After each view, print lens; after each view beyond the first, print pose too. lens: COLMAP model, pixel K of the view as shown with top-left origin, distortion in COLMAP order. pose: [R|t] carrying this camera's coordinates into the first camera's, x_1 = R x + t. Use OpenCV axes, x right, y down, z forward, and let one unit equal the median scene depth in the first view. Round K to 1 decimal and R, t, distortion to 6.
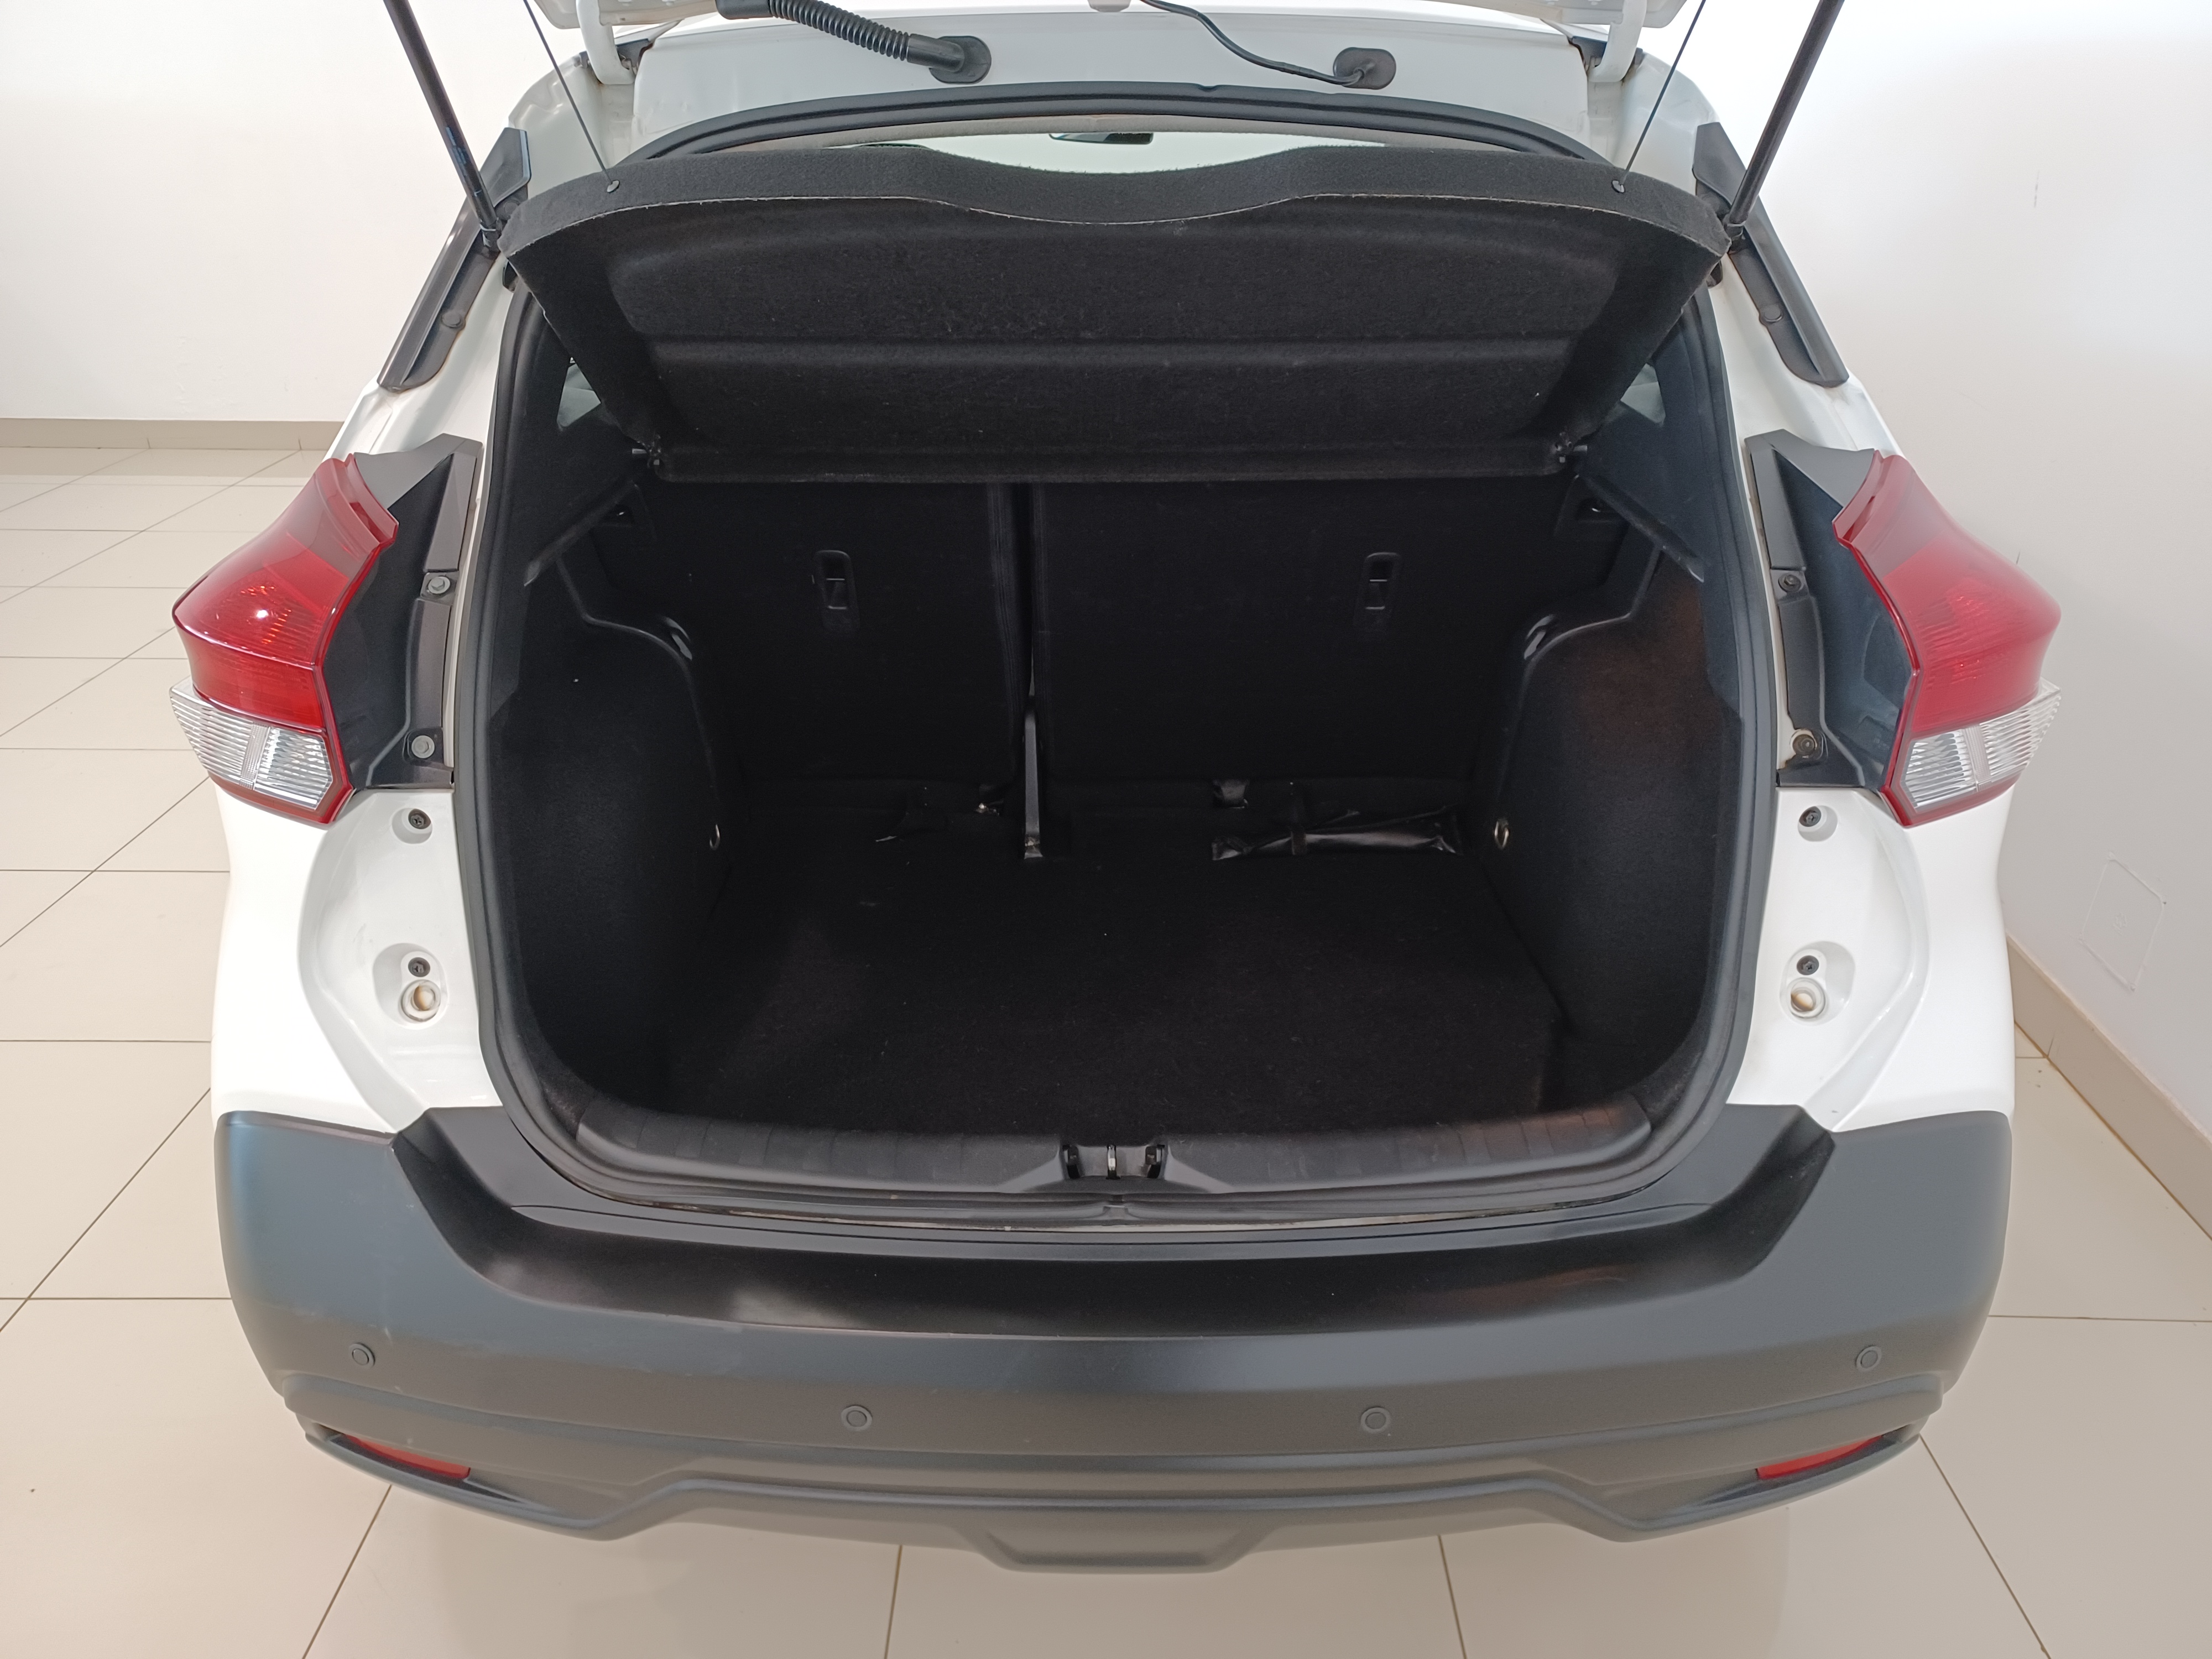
lens RADIAL K [[1599.7, 0, 1092.7], [0, 1599.7, 828.1], [0, 0, 1]] dist [0.035796, 0.002298]
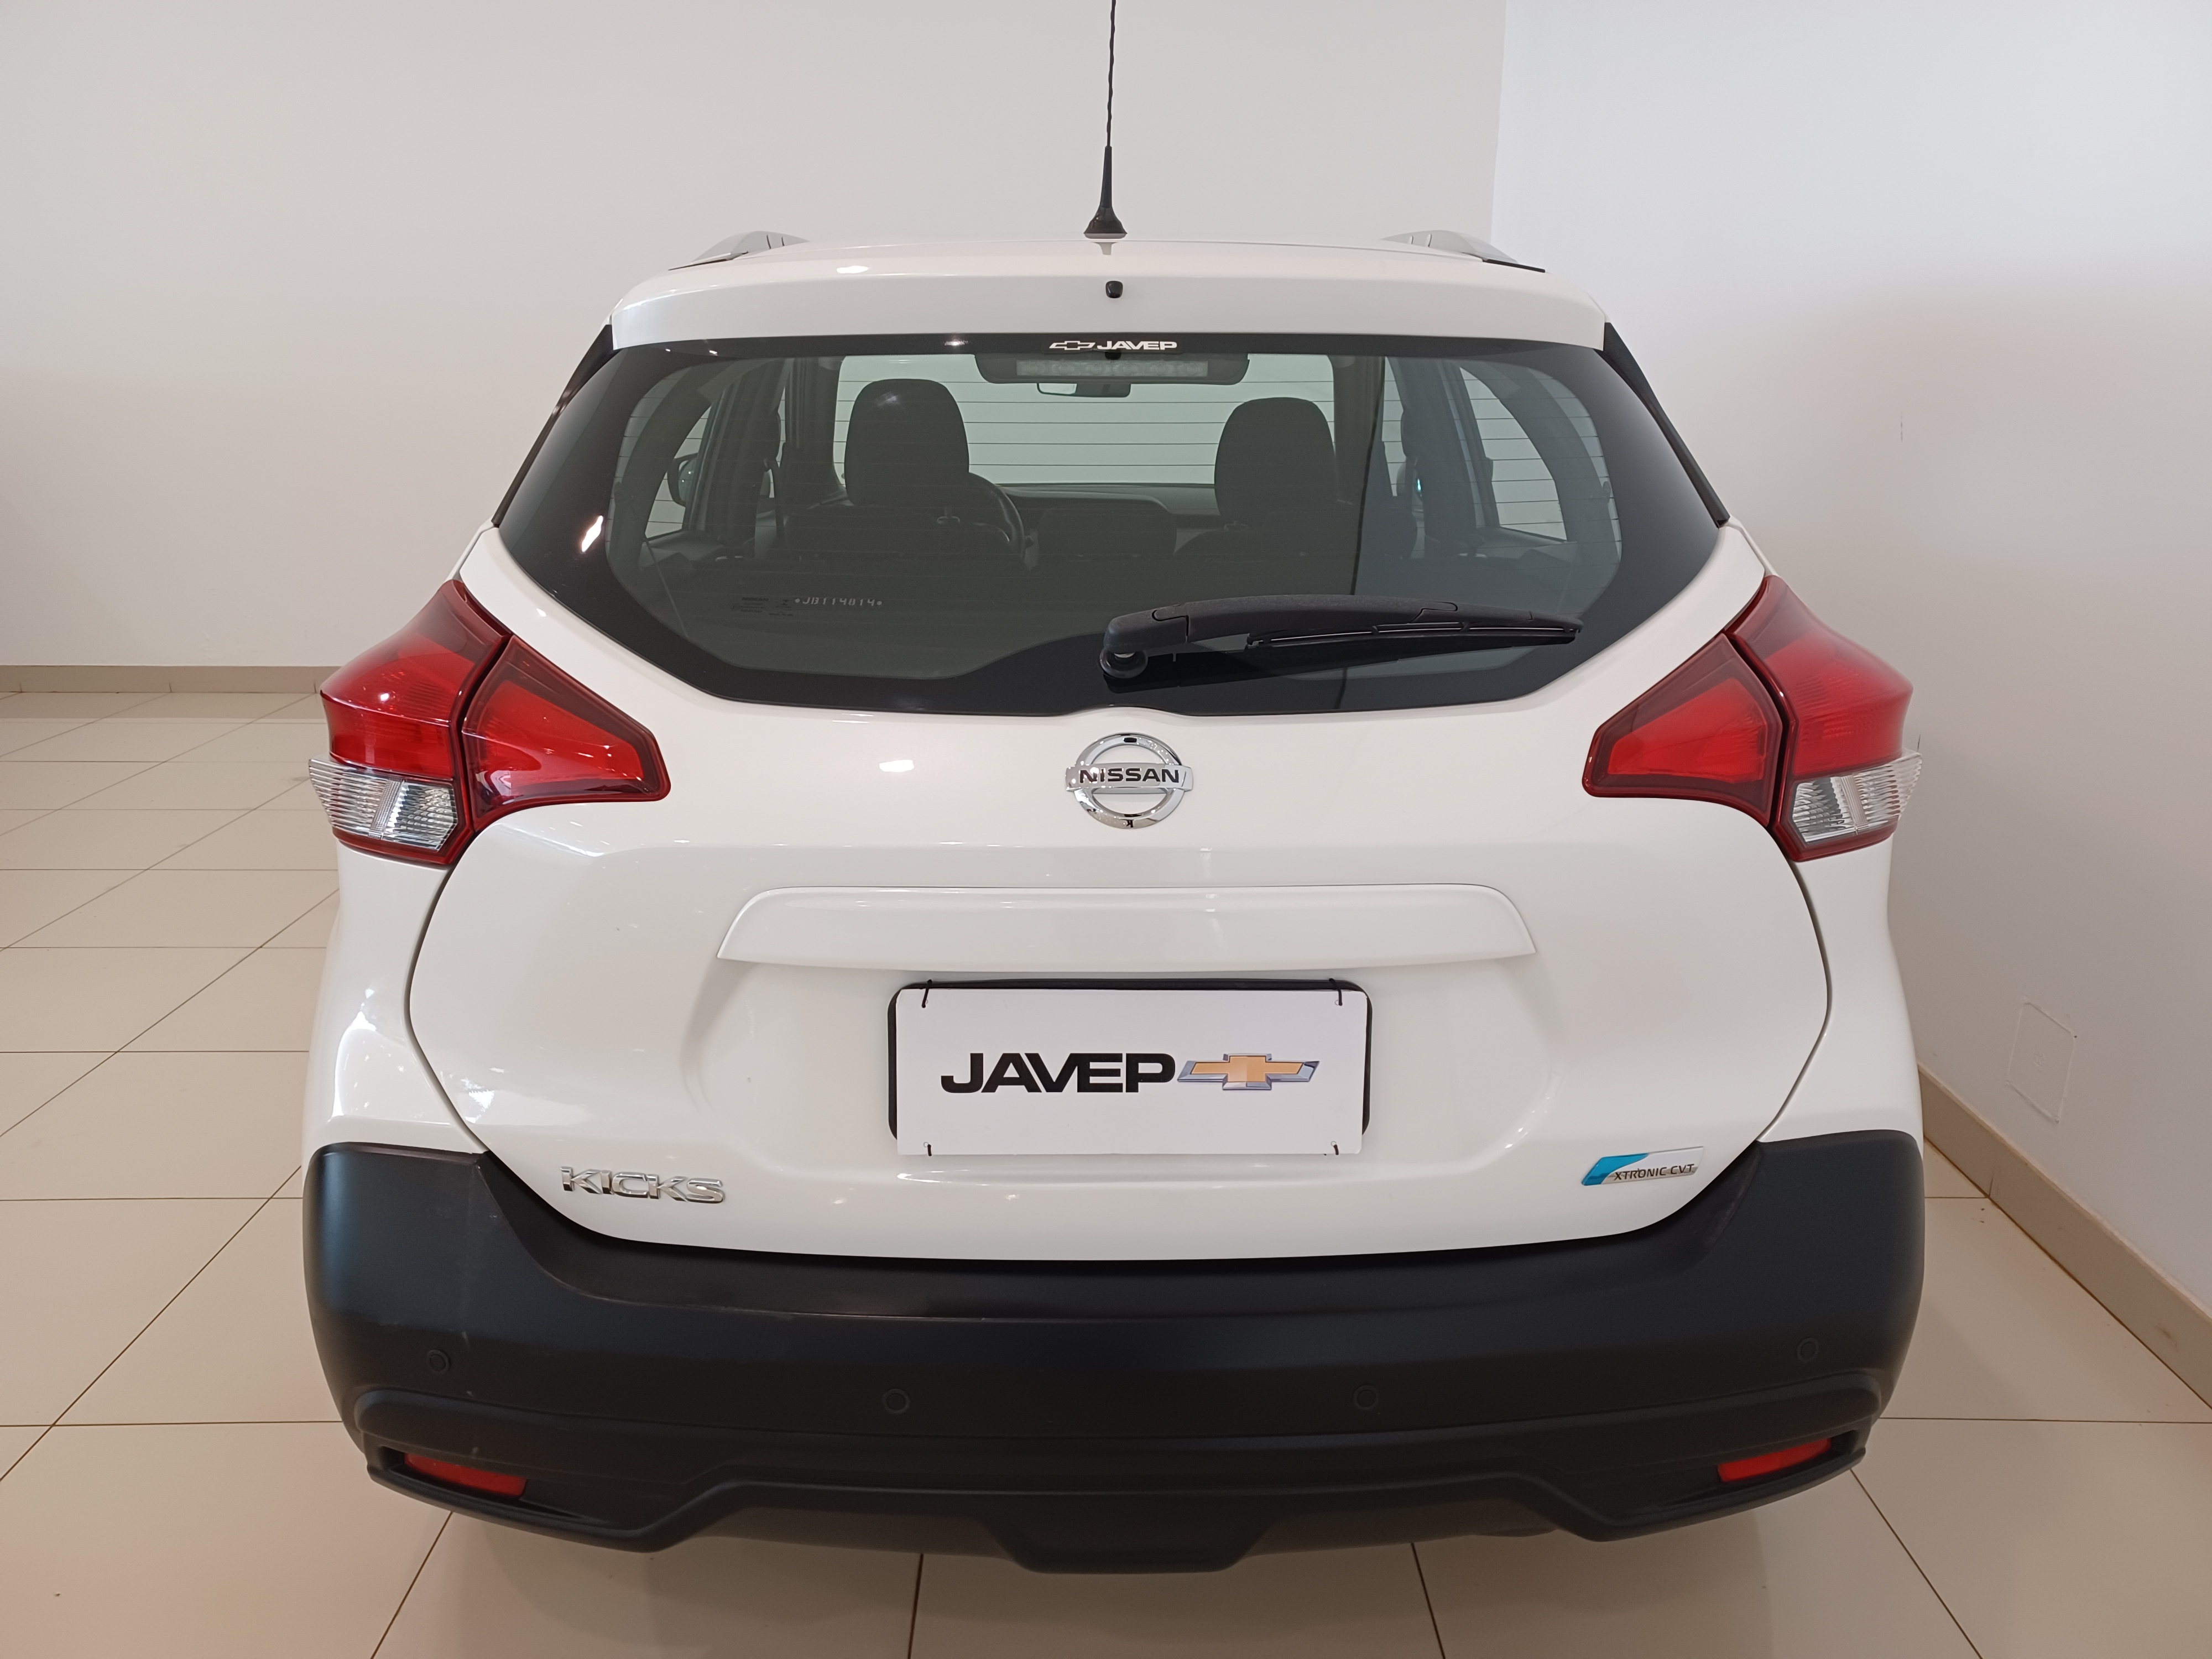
lens RADIAL K [[1572.4, 0, 1106.0], [0, 1572.4, 829.5], [0, 0, 1]] dist [0.048176, -0.004652]
pose [[0.999698, -0.004290, 0.024207, -0.025985], [0.008032, 0.987618, -0.156675, 0.136422], [-0.023236, 0.156822, 0.987354, -0.119128]]
